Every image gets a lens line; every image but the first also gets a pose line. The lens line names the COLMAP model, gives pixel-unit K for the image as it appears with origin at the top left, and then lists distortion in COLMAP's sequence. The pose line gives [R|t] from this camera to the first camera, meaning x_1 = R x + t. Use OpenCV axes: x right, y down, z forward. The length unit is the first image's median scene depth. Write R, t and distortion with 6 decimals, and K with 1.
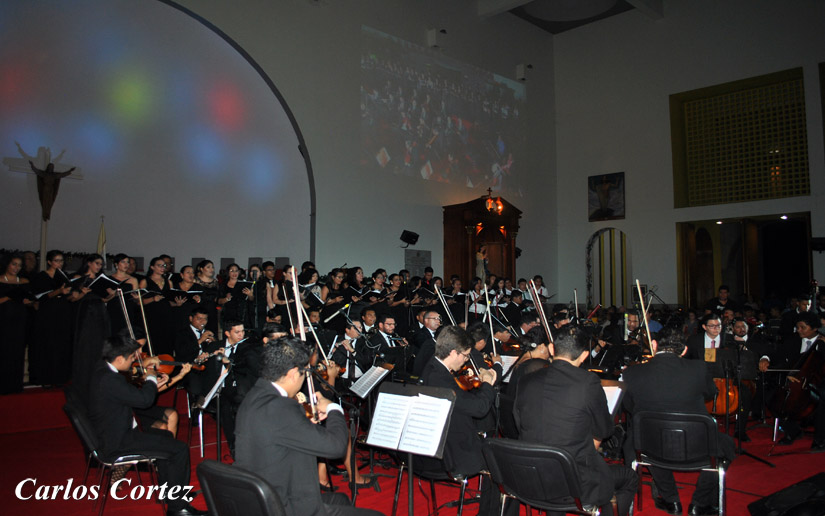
lens RADIAL K [[654.6, 0, 411.4], [0, 654.6, 256.0], [0, 0, 1]] dist [-0.078452, 0.004060]
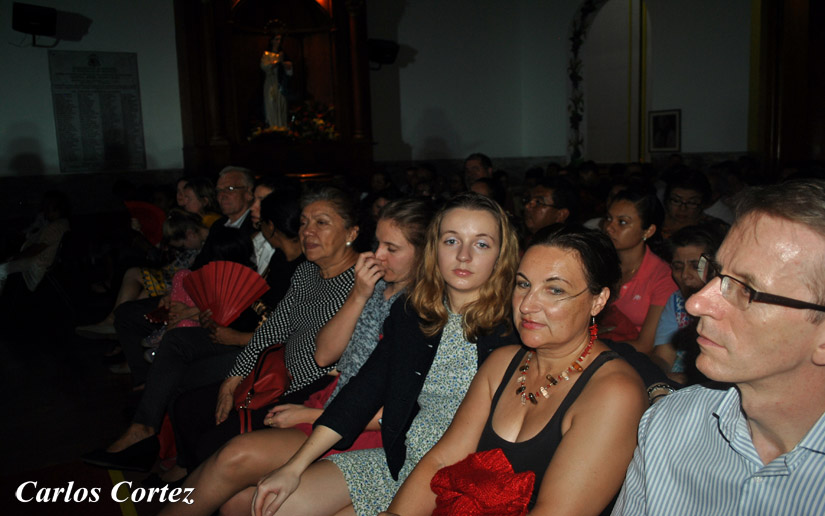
lens RADIAL K [[654.6, 0, 419.1], [0, 654.6, 258.0], [0, 0, 1]] dist [-0.078452, 0.004060]
pose [[0.976878, -0.000087, -0.213799, 0.310399], [0.046828, 0.975806, 0.213565, 0.044958], [0.208608, -0.218639, 0.953247, 0.577681]]
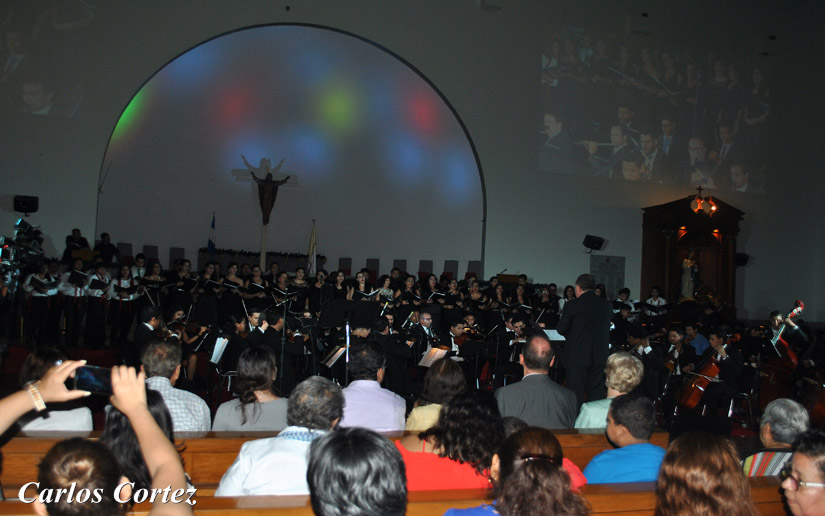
lens RADIAL K [[831.4, 0, 412.6], [0, 831.4, 259.8], [0, 0, 1]] dist [-0.052792, 0.000000]
pose [[0.902328, 0.018079, -0.430671, 0.259349], [-0.014006, 0.999822, 0.012626, -0.013736], [0.430822, -0.005361, 0.902421, -0.183746]]
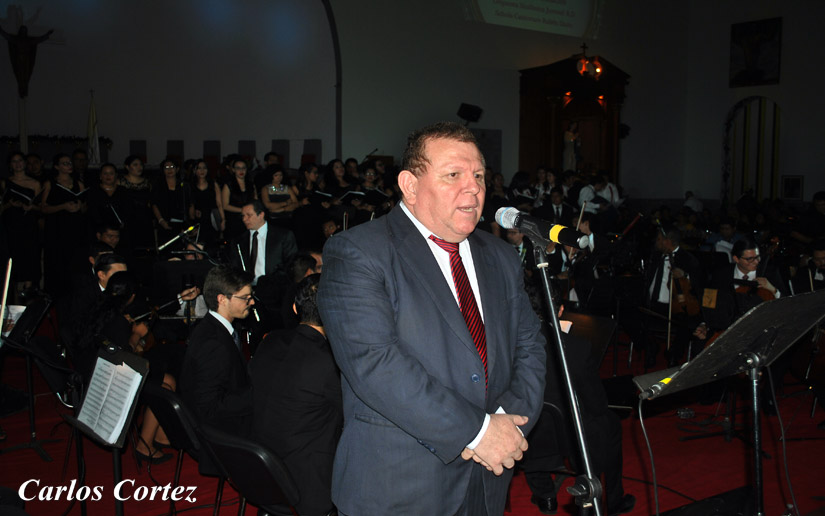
lens RADIAL K [[831.4, 0, 410.7], [0, 831.4, 263.2], [0, 0, 1]] dist [-0.052792, 0.000000]
pose [[0.988264, 0.018308, -0.151652, 0.073641], [0.006239, 0.987126, 0.159825, -0.009463], [0.152626, -0.158895, 0.975427, 0.014036]]
